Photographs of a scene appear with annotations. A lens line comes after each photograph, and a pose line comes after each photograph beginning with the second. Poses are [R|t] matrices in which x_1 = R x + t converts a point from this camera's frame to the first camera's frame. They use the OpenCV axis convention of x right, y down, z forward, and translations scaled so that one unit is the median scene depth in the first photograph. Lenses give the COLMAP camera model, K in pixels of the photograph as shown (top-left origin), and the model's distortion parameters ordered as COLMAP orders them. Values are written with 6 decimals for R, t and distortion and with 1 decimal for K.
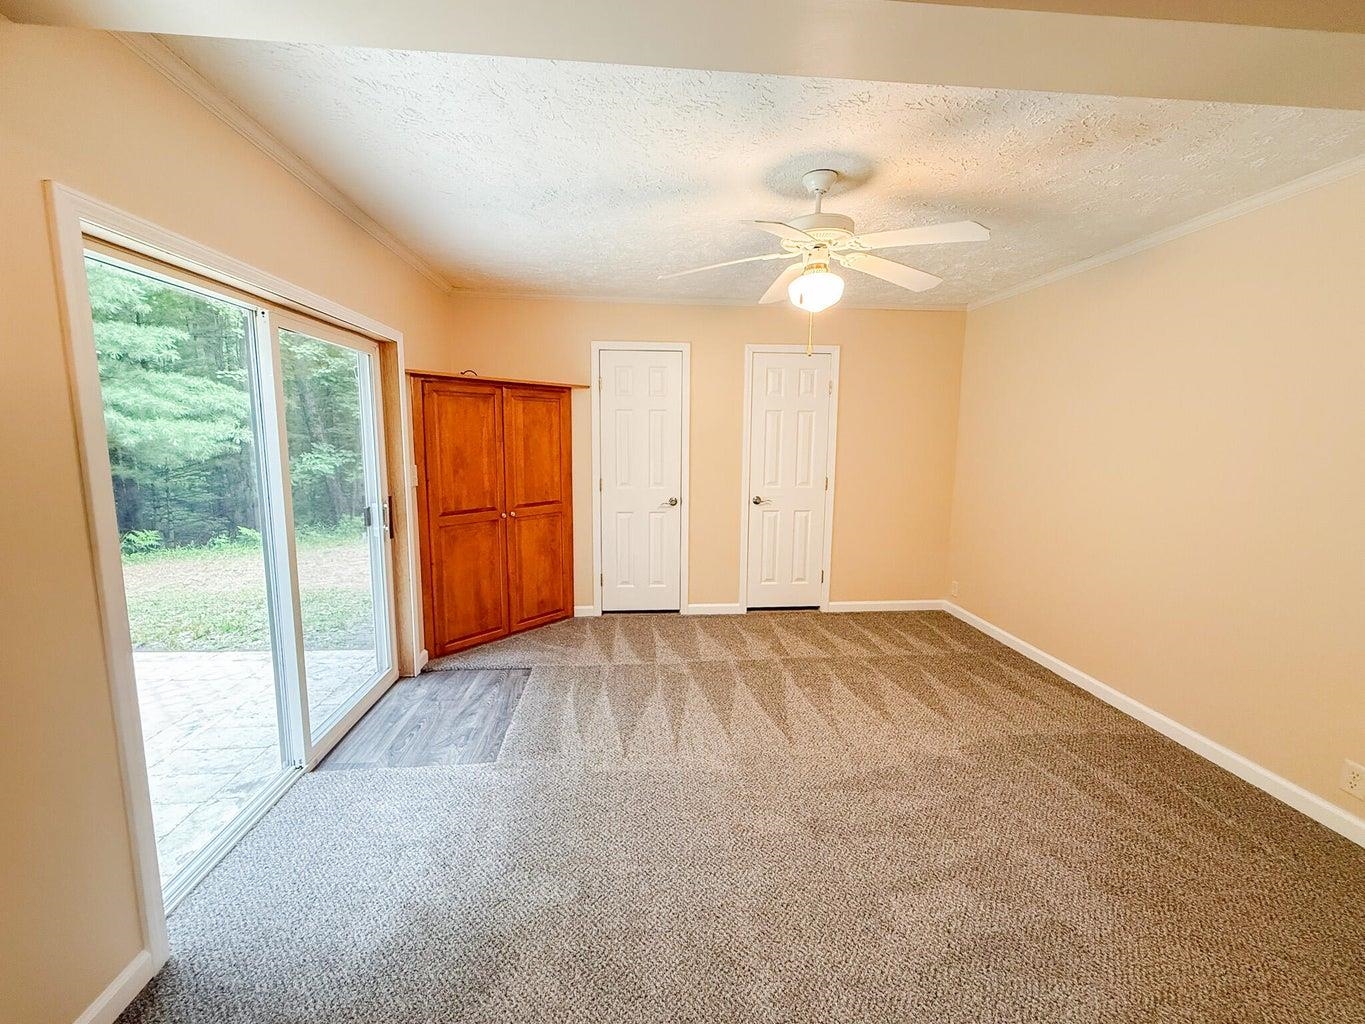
lens RADIAL K [[563.1, 0, 684.6], [0, 563.1, 511.1], [0, 0, 1]] dist [-0.000921, -0.000257]
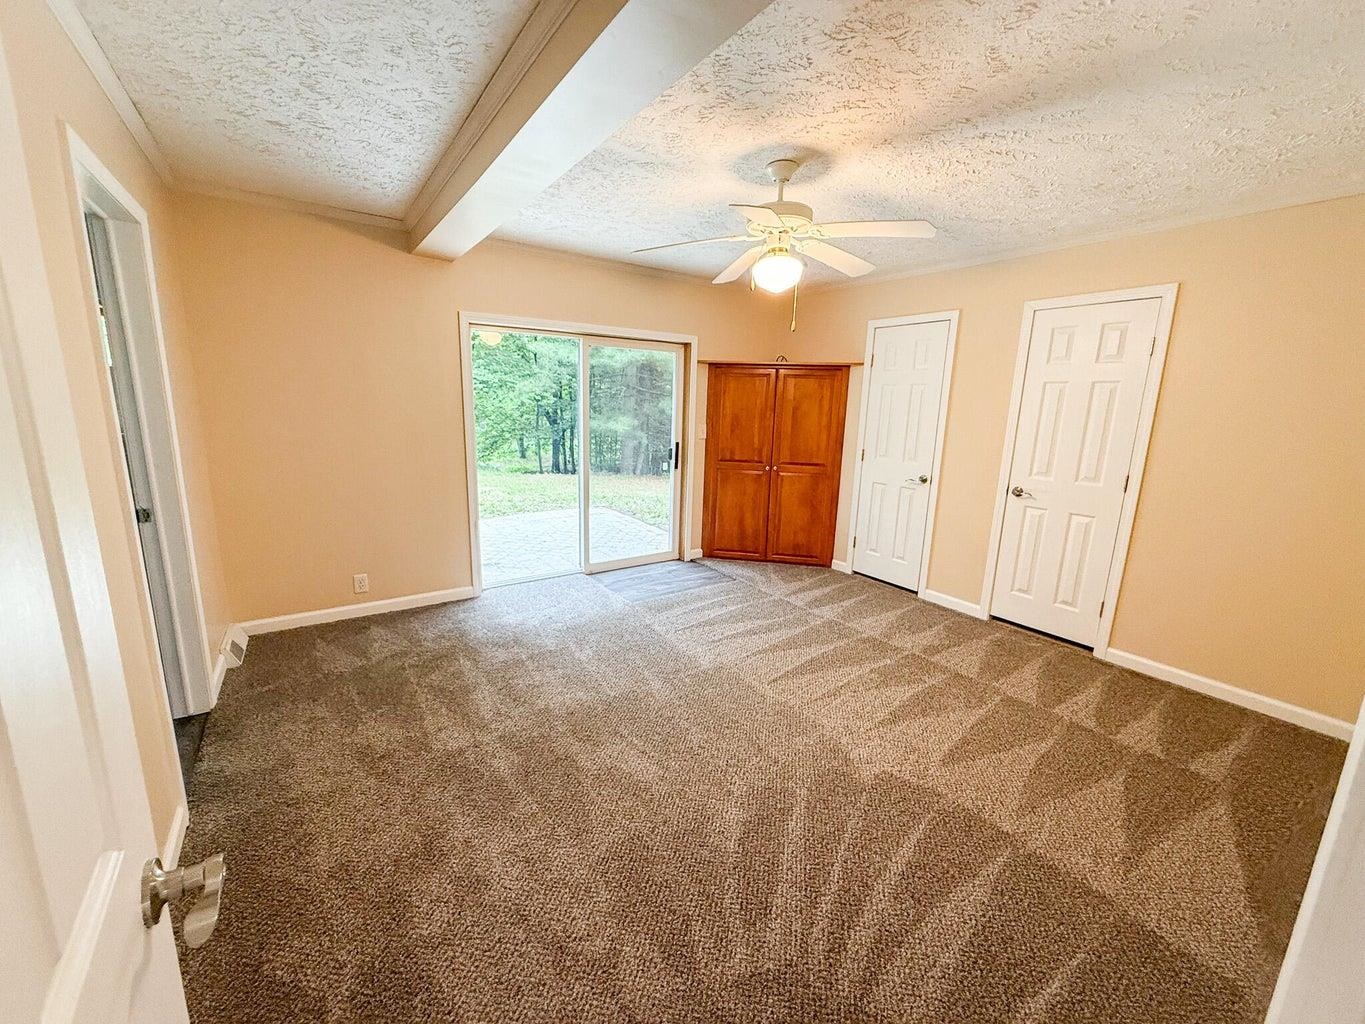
lens RADIAL K [[563.1, 0, 684.6], [0, 563.1, 511.1], [0, 0, 1]] dist [-0.000921, -0.000257]
pose [[0.480256, 0.174794, -0.859536, 0.704824], [-0.143736, 0.982379, 0.119464, -0.022140], [0.865271, 0.066173, 0.496917, 0.190853]]
